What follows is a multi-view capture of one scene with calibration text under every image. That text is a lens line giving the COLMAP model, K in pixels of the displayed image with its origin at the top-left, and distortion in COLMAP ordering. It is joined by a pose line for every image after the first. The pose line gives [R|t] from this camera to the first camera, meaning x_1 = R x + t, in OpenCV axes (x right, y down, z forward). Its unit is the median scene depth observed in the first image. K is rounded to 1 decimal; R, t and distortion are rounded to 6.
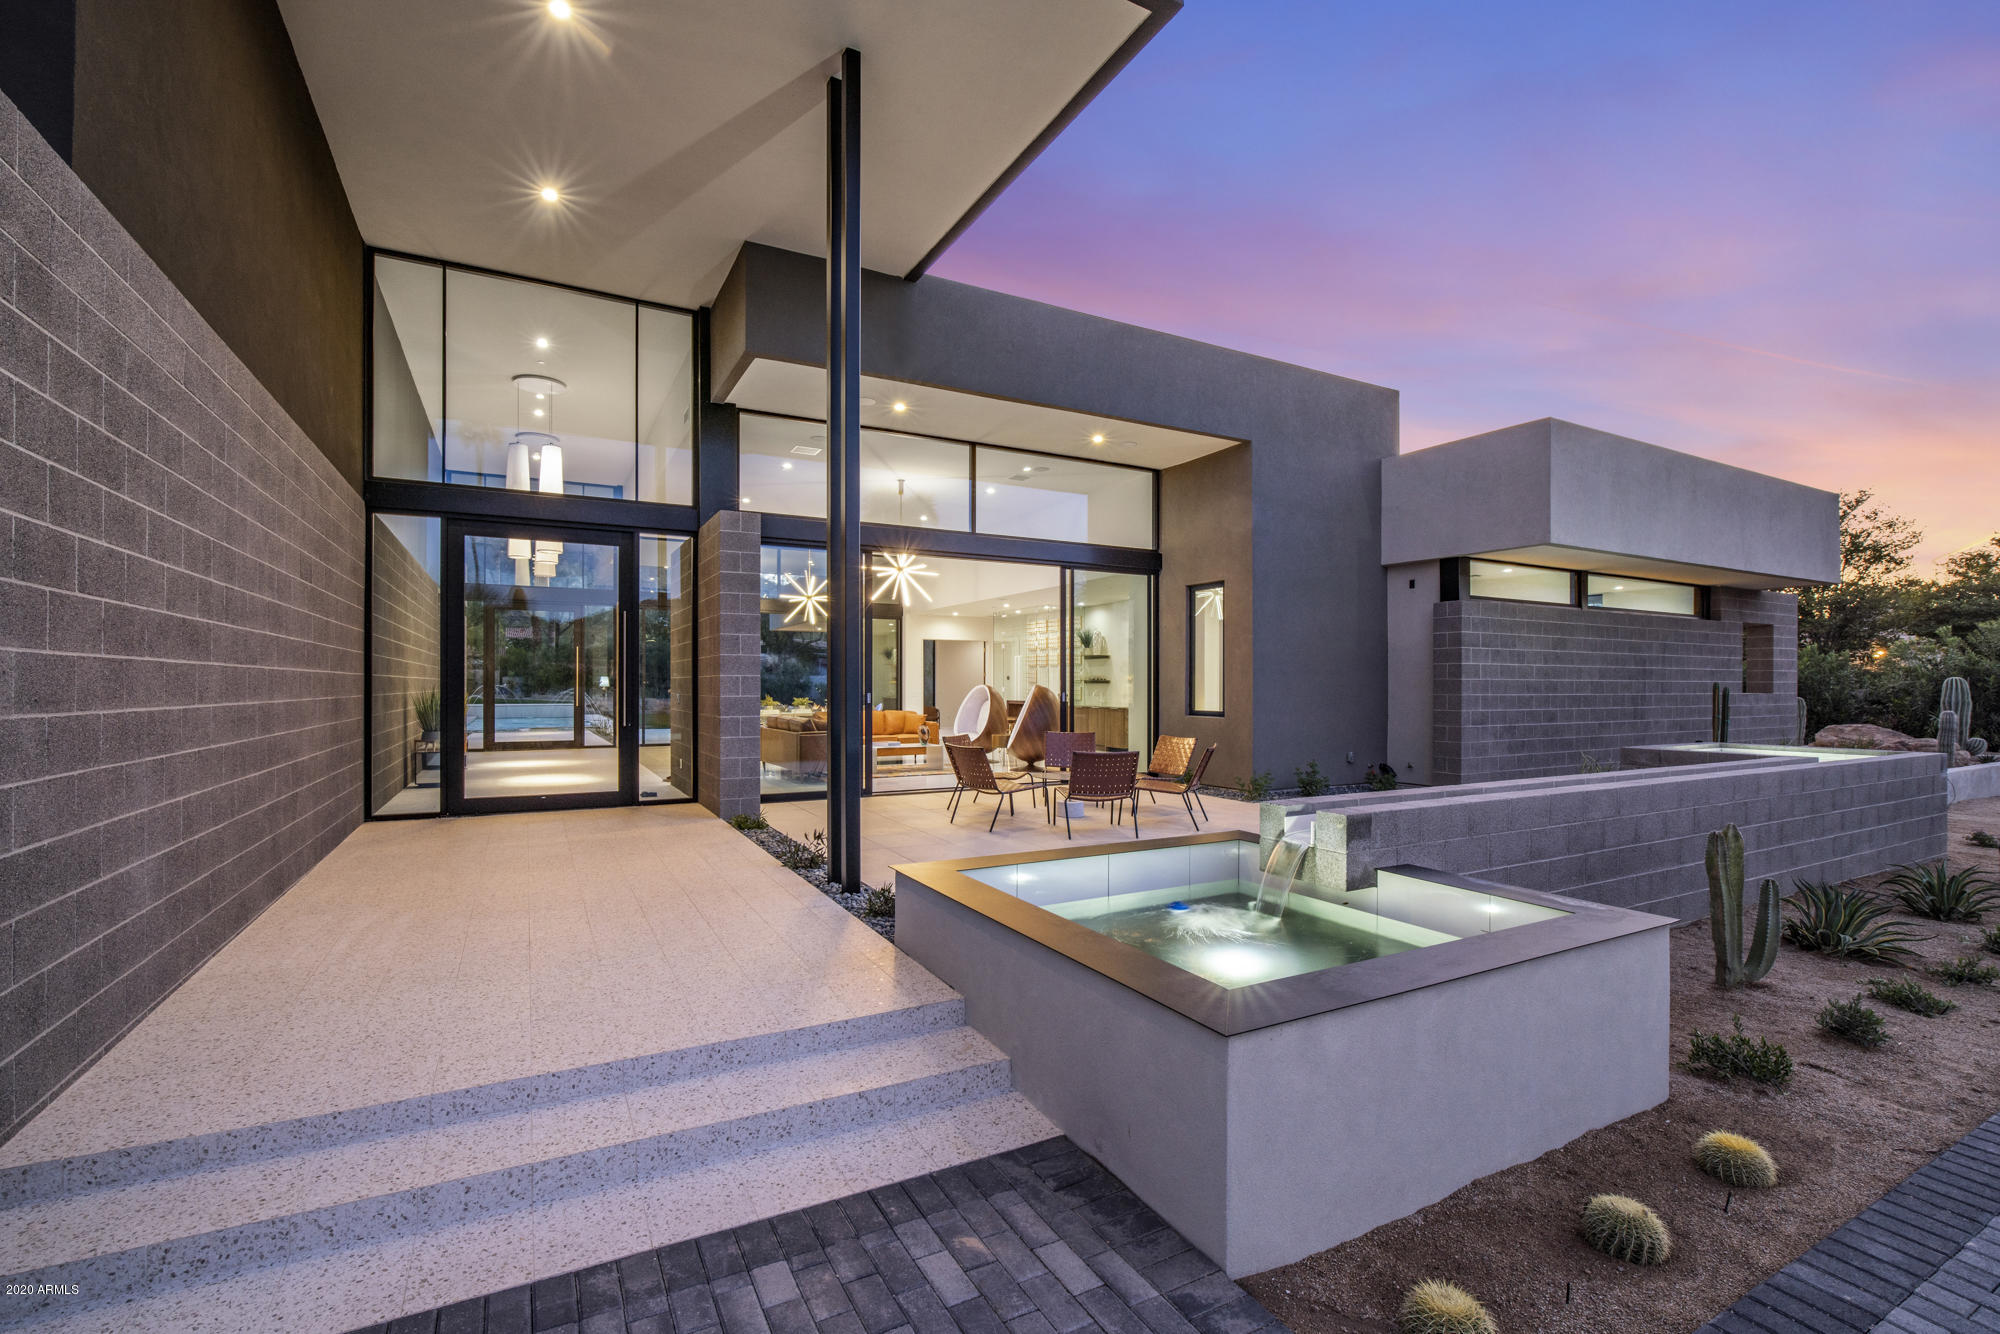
lens RADIAL K [[867.3, 0, 986.2], [0, 867.3, 669.8], [0, 0, 1]] dist [-0.012604, 0.000292]
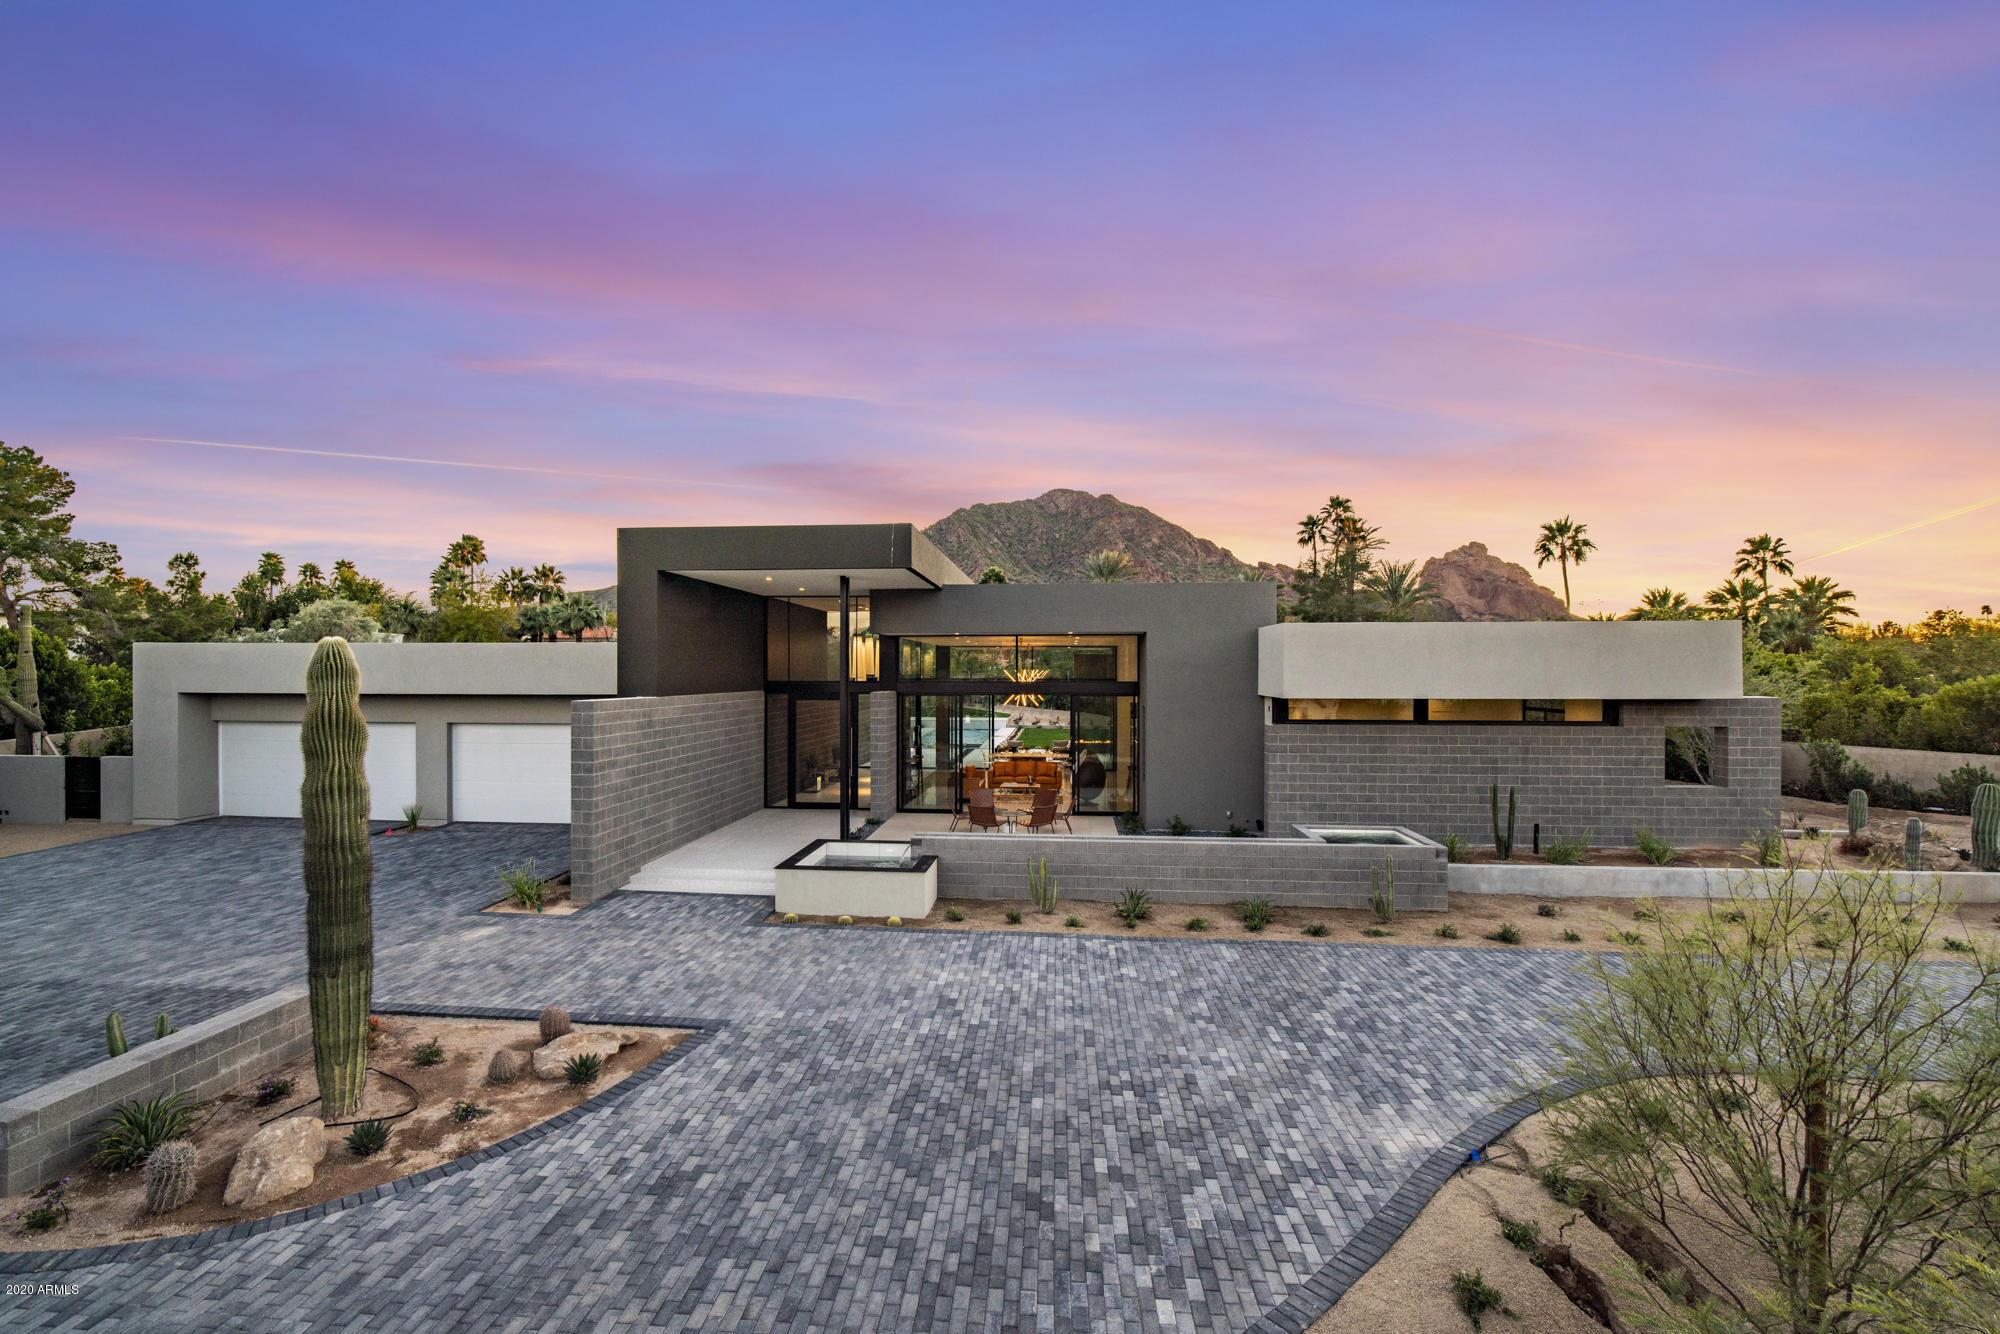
lens RADIAL K [[867.3, 0, 986.2], [0, 867.3, 669.8], [0, 0, 1]] dist [-0.012604, 0.000292]
pose [[0.836596, -0.003719, -0.547807, 2.691791], [0.010106, 0.999912, 0.008646, -0.549036], [0.547726, -0.012769, 0.836560, -1.777321]]
